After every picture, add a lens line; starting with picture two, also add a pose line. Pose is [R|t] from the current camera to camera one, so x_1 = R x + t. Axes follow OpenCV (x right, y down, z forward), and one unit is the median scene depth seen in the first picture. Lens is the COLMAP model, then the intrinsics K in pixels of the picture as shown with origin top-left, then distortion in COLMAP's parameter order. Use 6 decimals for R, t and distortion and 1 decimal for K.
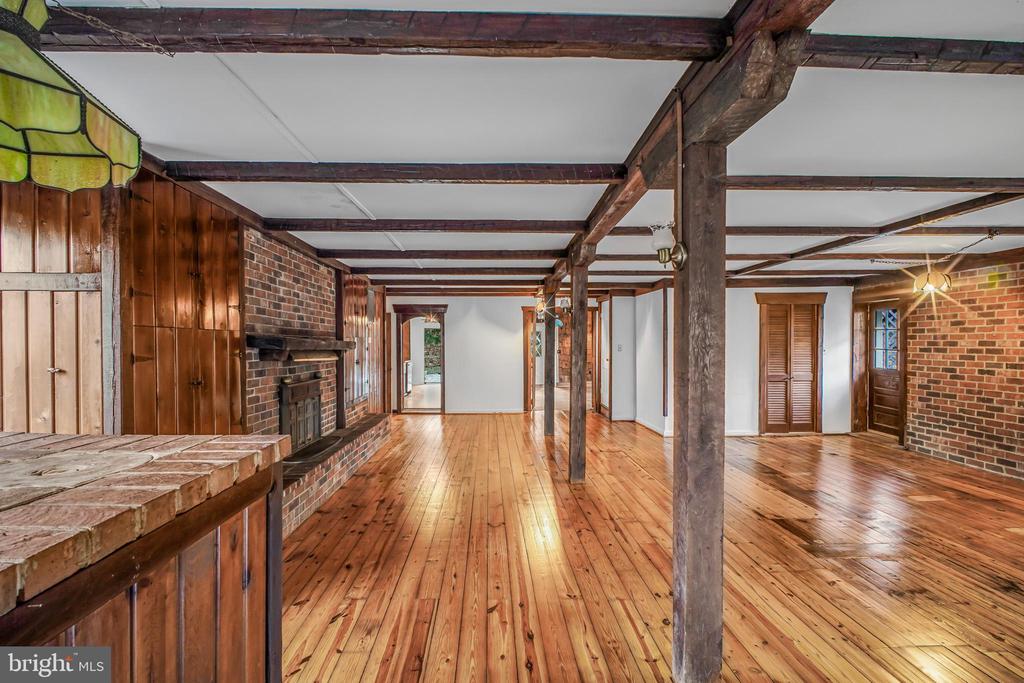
lens RADIAL K [[483.7, 0, 505.8], [0, 483.7, 347.5], [0, 0, 1]] dist [-0.001755, -0.003825]
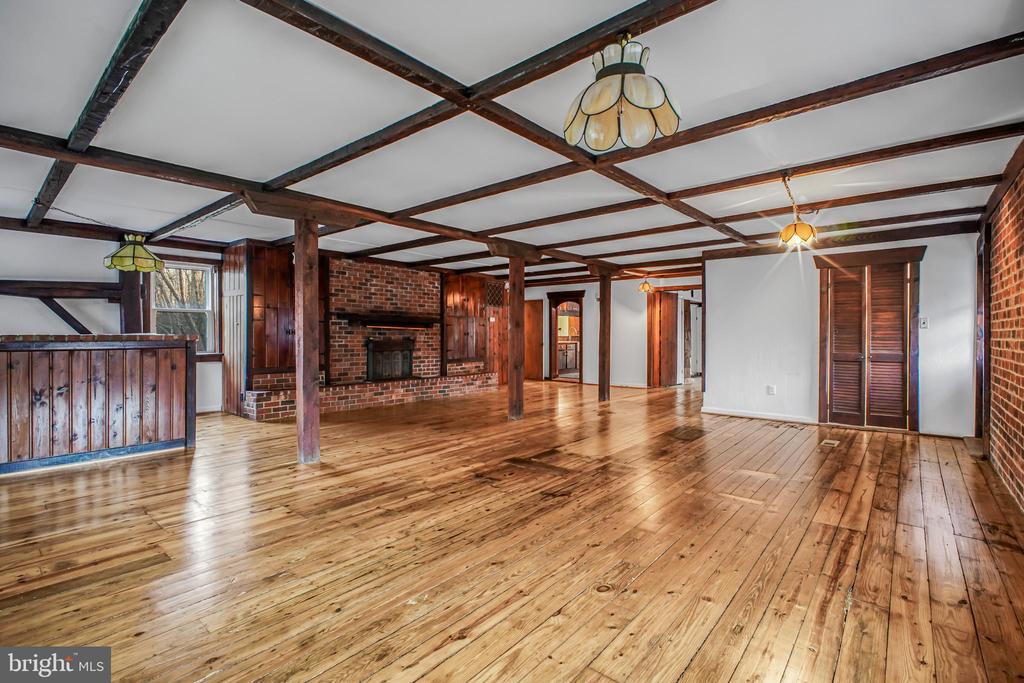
lens RADIAL K [[483.7, 0, 500.2], [0, 483.7, 337.9], [0, 0, 1]] dist [-0.001755, -0.003825]
pose [[0.727496, 0.008526, -0.686059, 0.911035], [-0.011343, 0.999936, 0.000399, 0.047862], [0.686018, 0.007492, 0.727546, -0.005445]]
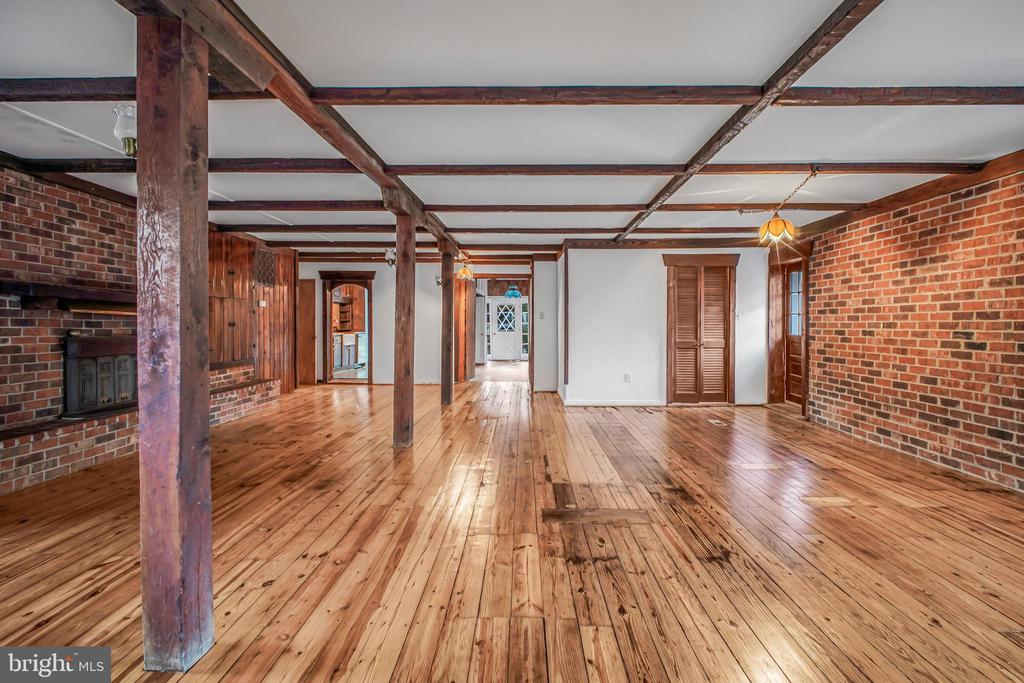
lens RADIAL K [[483.7, 0, 527.8], [0, 483.7, 325.4], [0, 0, 1]] dist [-0.001755, -0.003825]
pose [[0.999448, 0.003280, -0.033070, 0.370957], [-0.003589, 0.999950, -0.009305, 0.046162], [0.033038, 0.009418, 0.999410, 0.057818]]
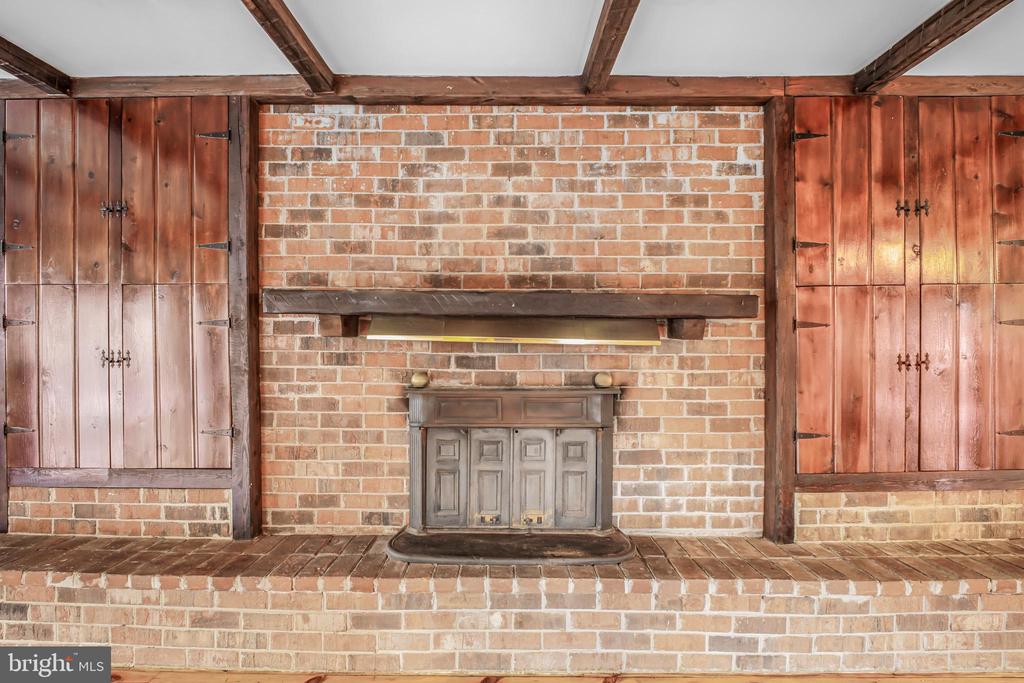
lens RADIAL K [[483.7, 0, 508.5], [0, 483.7, 338.1], [0, 0, 1]] dist [-0.001755, -0.003825]
pose [[-0.046979, 0.017348, -0.998745, 0.032797], [-0.009236, 0.999799, 0.017800, 0.012527], [0.998853, 0.010060, -0.046809, 0.866775]]
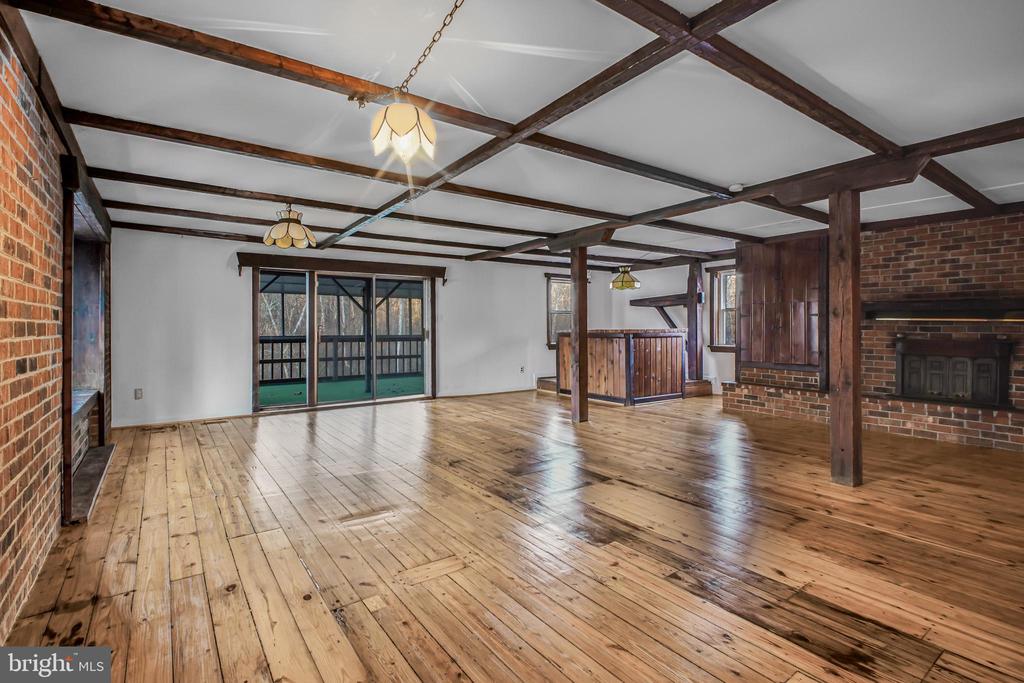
lens RADIAL K [[483.7, 0, 503.2], [0, 483.7, 327.2], [0, 0, 1]] dist [-0.001755, -0.003825]
pose [[-0.846155, -0.000871, -0.532935, 0.868921], [-0.007162, 0.999927, 0.009737, 0.032659], [0.532888, 0.012056, -0.846100, 1.180492]]
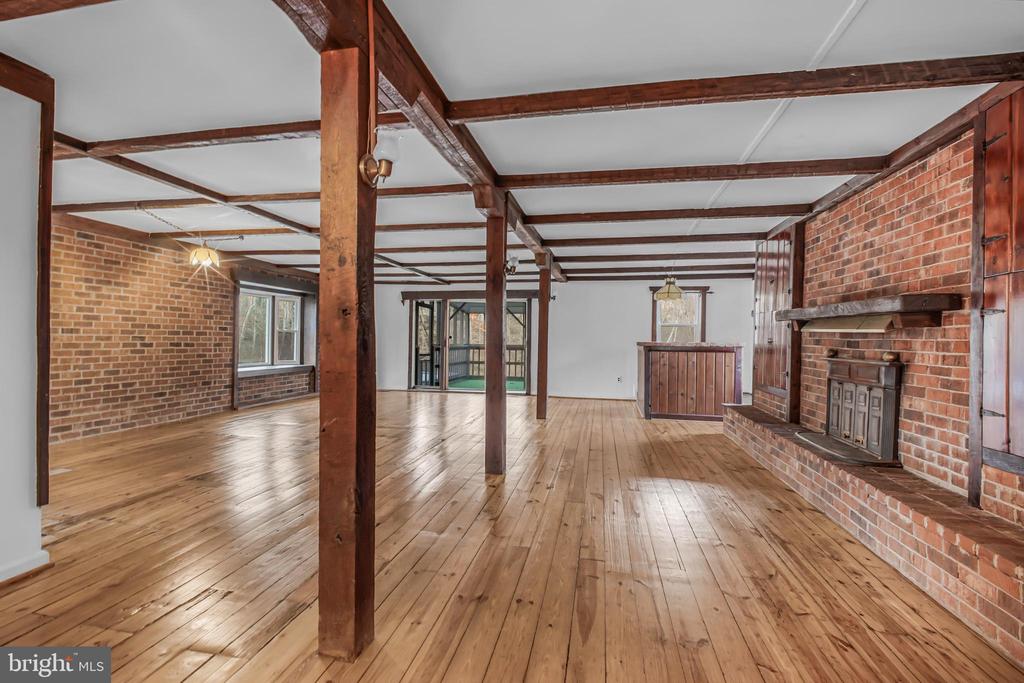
lens RADIAL K [[483.7, 0, 480.1], [0, 483.7, 340.6], [0, 0, 1]] dist [-0.001755, -0.003825]
pose [[-0.963426, -0.015941, 0.267500, -0.043664], [-0.012408, 0.999812, 0.014893, 0.030979], [-0.267688, 0.011029, -0.963443, 1.605863]]
